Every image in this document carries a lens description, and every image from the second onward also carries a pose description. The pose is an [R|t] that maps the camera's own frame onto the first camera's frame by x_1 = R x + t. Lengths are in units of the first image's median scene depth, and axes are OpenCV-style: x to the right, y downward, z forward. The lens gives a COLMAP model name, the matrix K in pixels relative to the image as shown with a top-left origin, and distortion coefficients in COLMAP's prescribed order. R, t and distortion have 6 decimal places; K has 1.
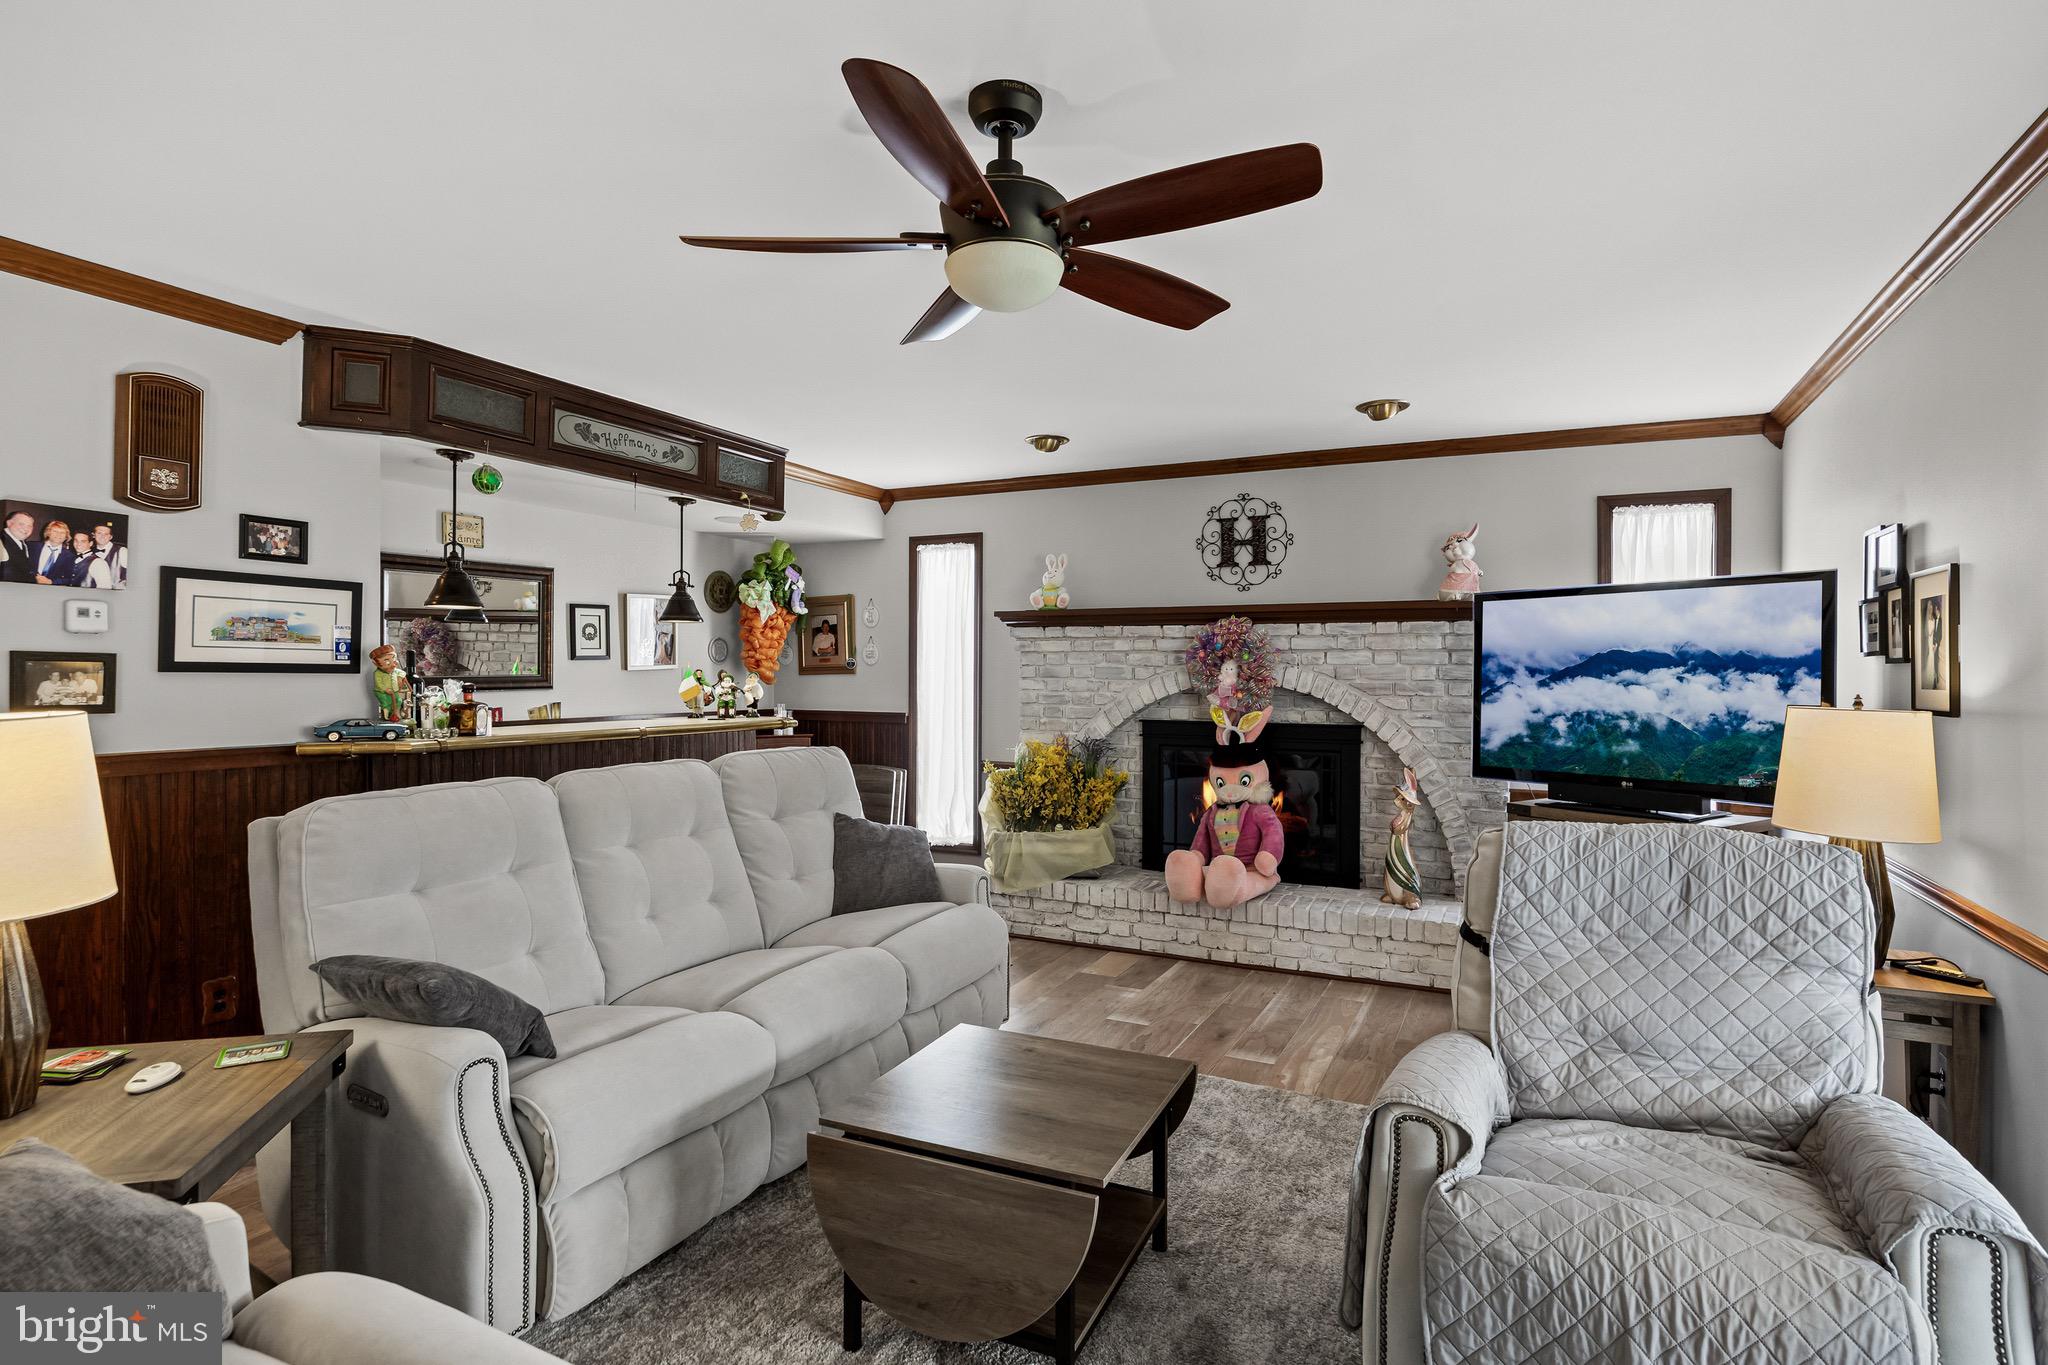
lens RADIAL K [[1006.1, 0, 1020.6], [0, 1006.1, 673.8], [0, 0, 1]] dist [-0.003405, -0.000758]
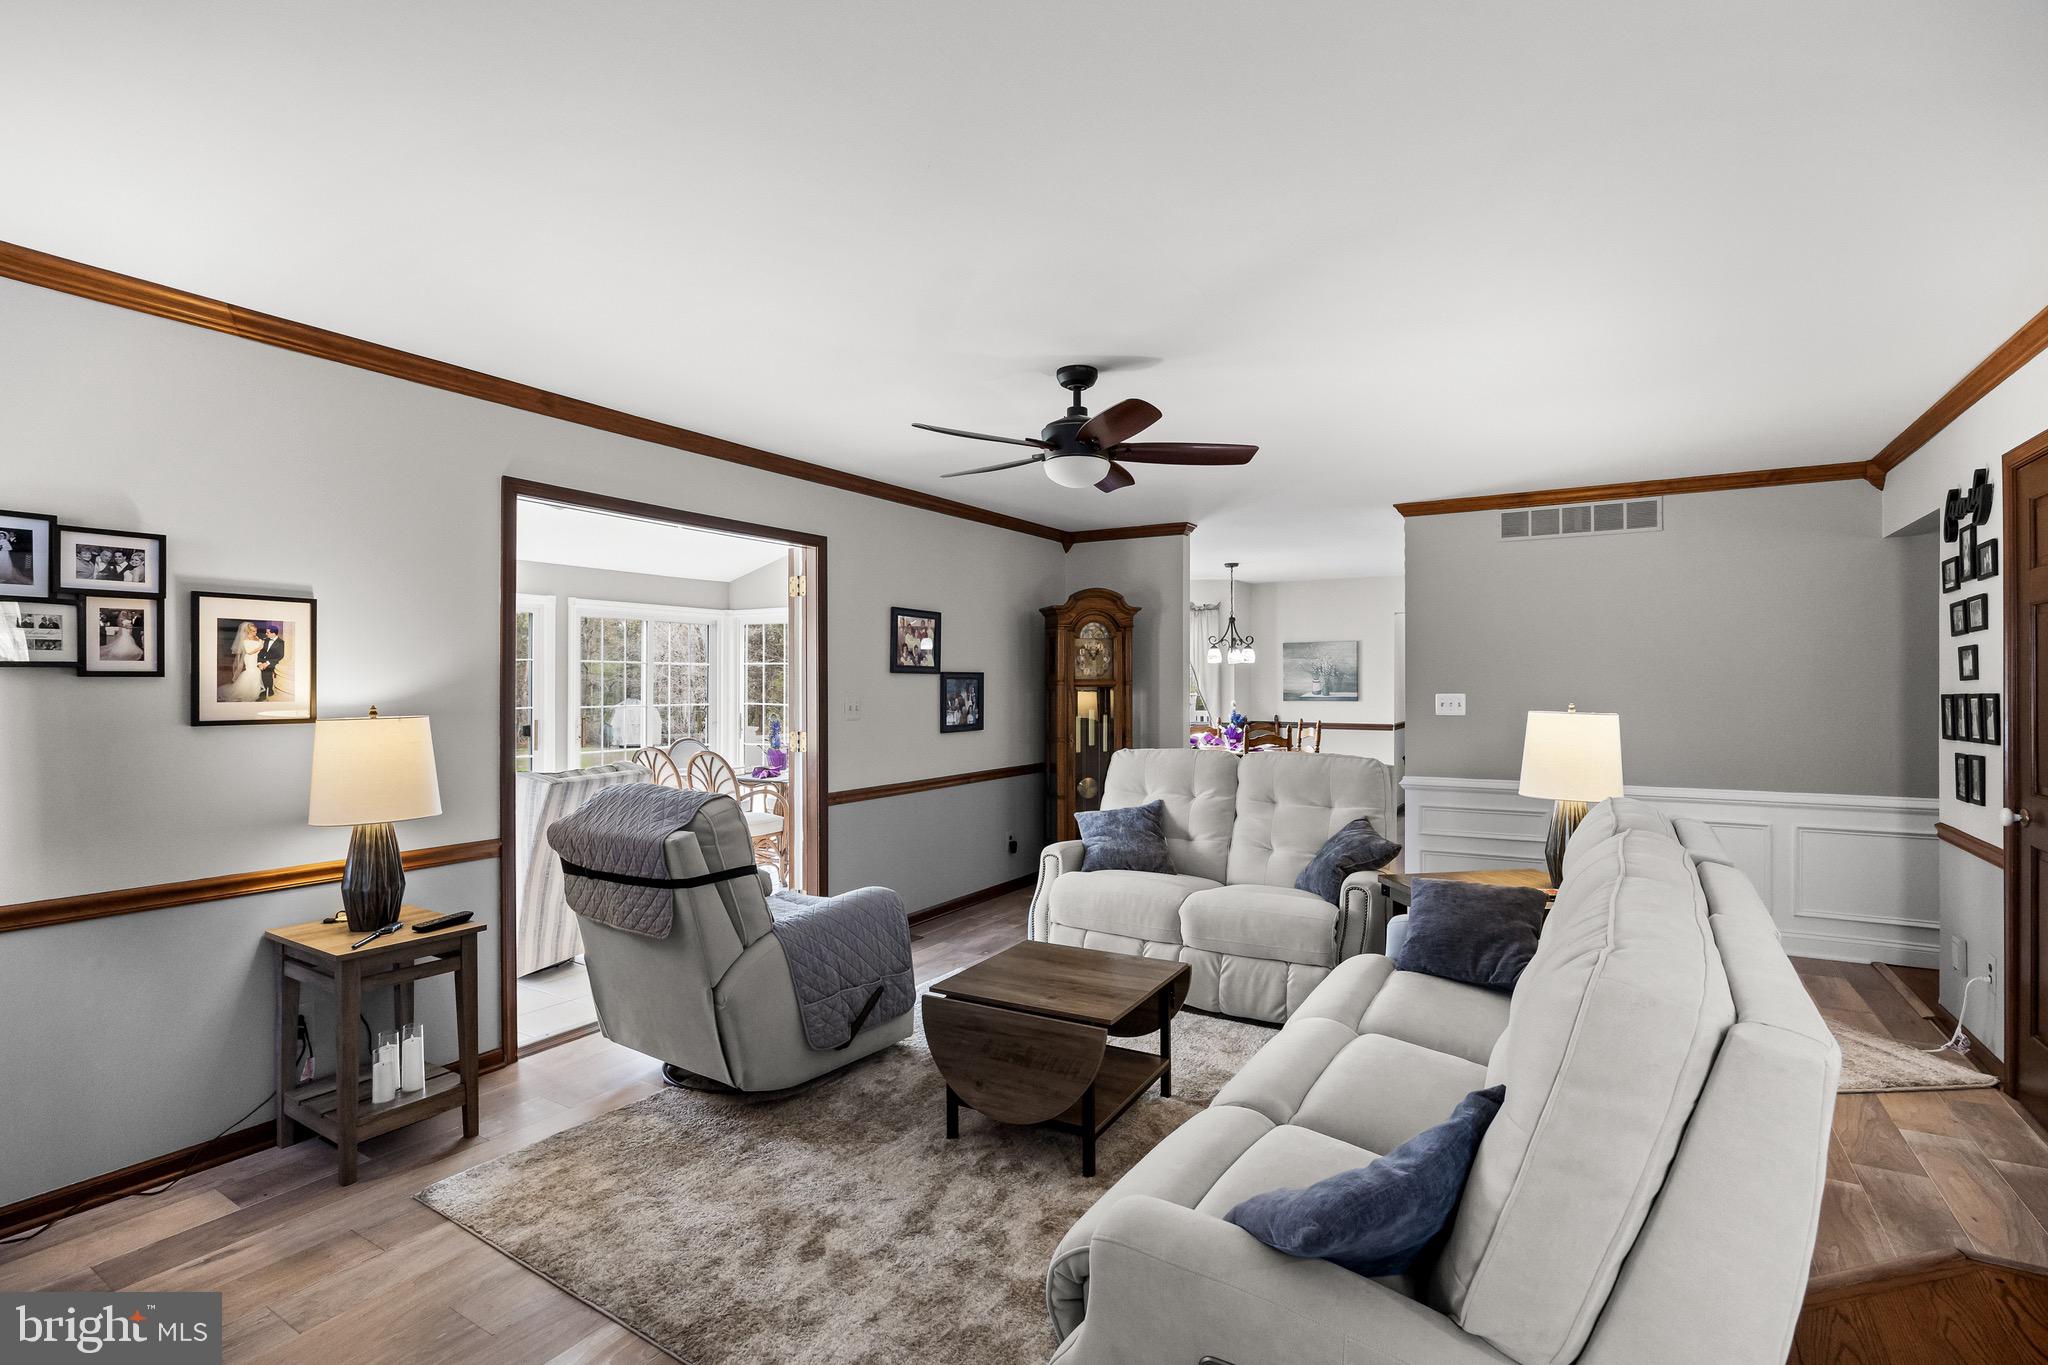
lens RADIAL K [[935.2, 0, 1028.9], [0, 935.2, 683.0], [0, 0, 1]] dist [-0.001280, -0.000005]
pose [[-0.995712, -0.001158, 0.092497, -0.031862], [-0.001510, 0.999992, -0.003741, -0.001333], [-0.092491, -0.003865, -0.995706, 1.022066]]
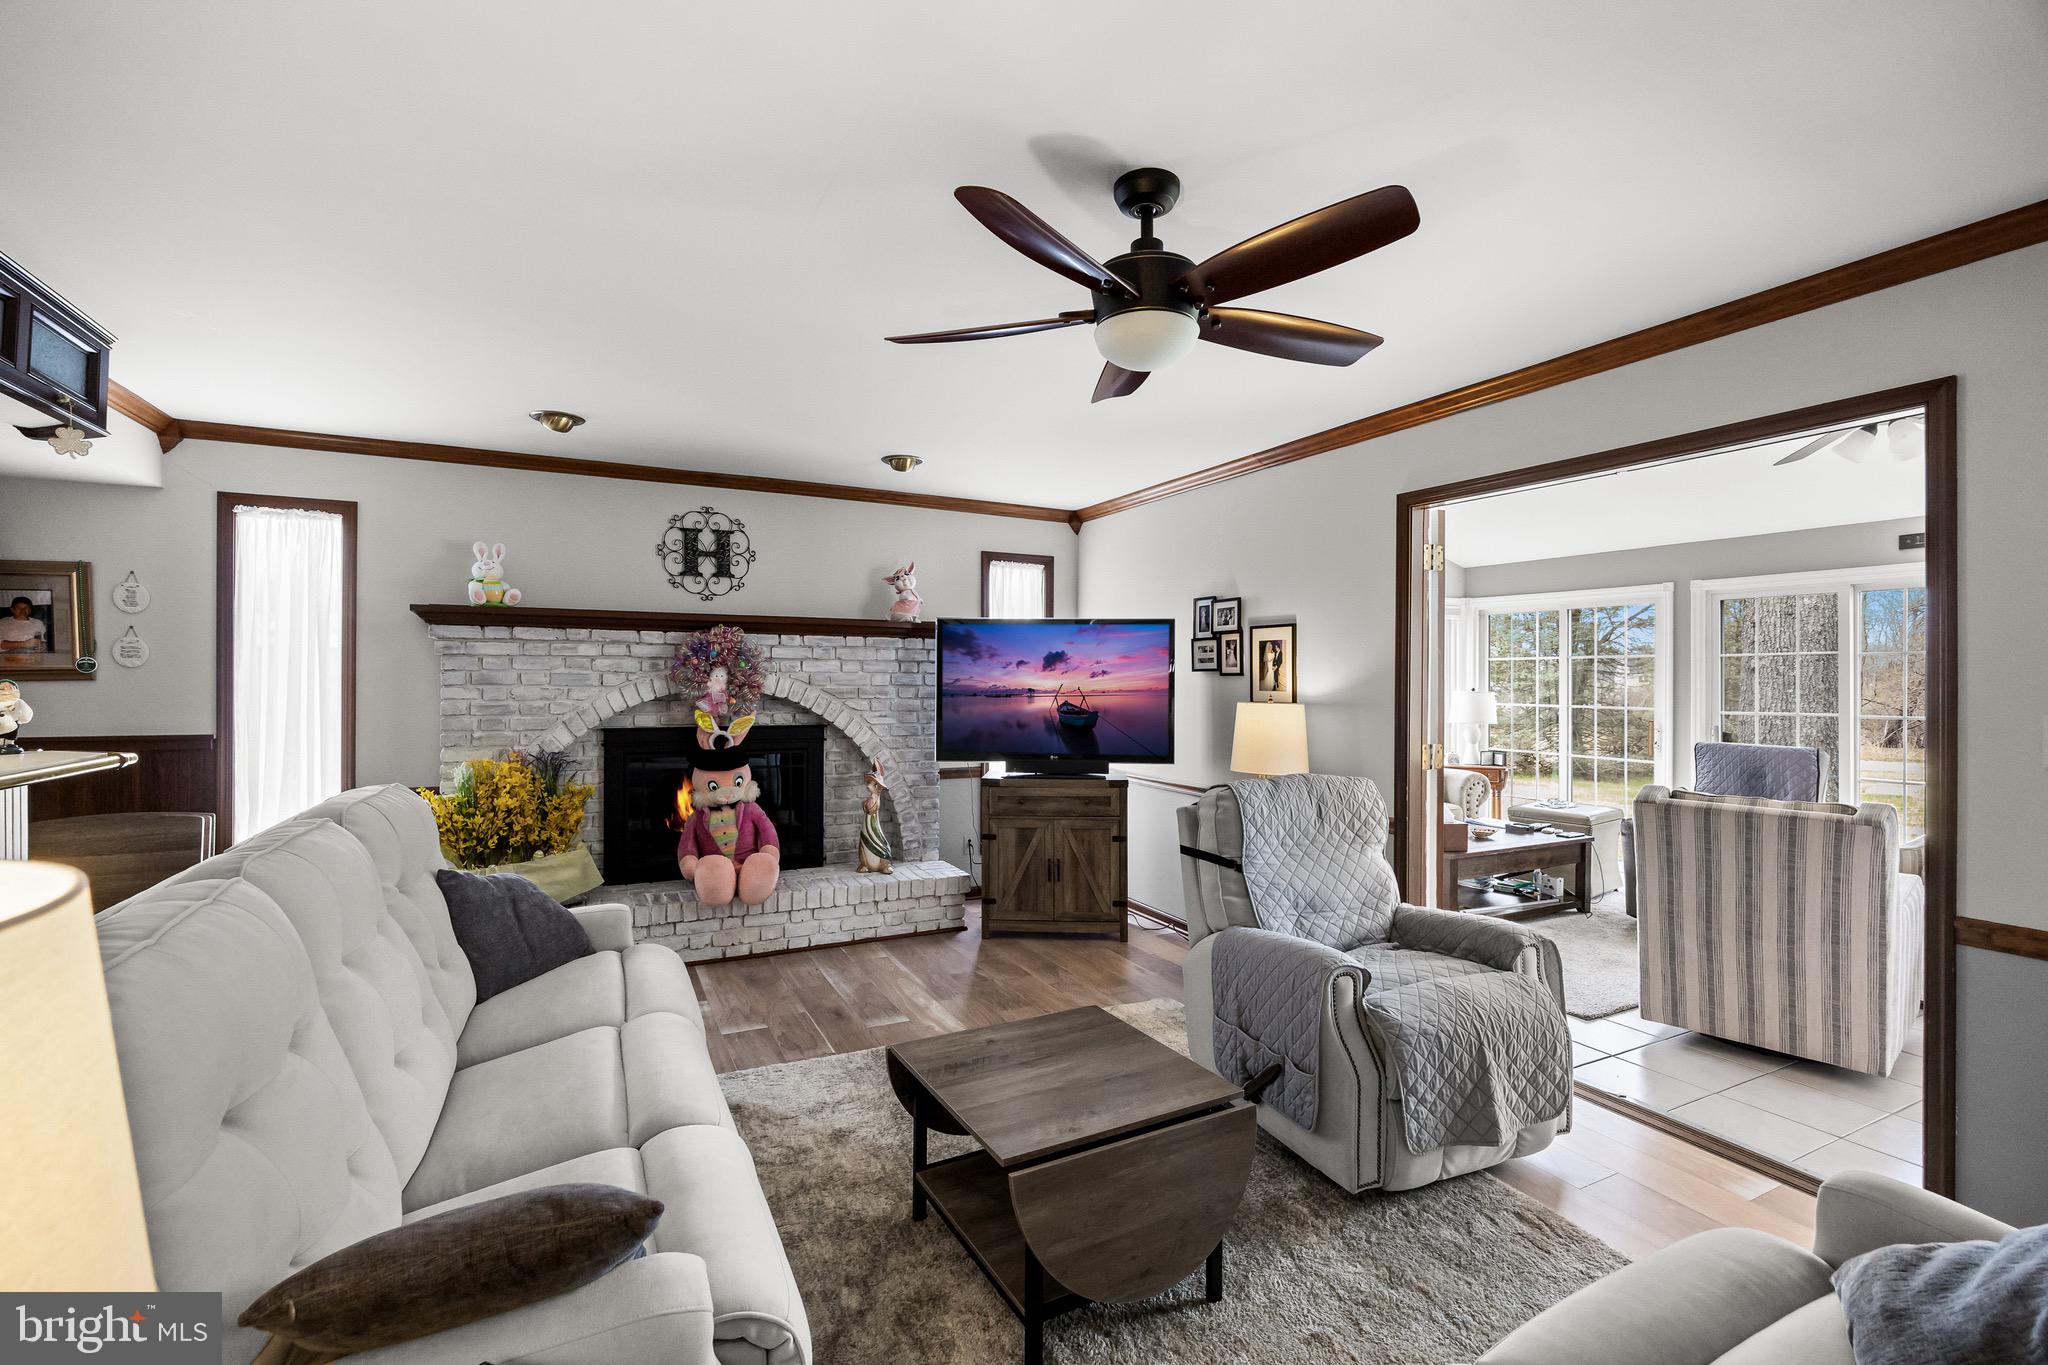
lens RADIAL K [[906.1, 0, 1017.0], [0, 906.1, 673.3], [0, 0, 1]] dist [-0.009087, -0.000161]
pose [[0.608642, 0.002606, 0.793440, -0.351522], [-0.002119, 0.999996, -0.001659, -0.006532], [-0.793442, -0.000671, 0.608646, 0.189515]]
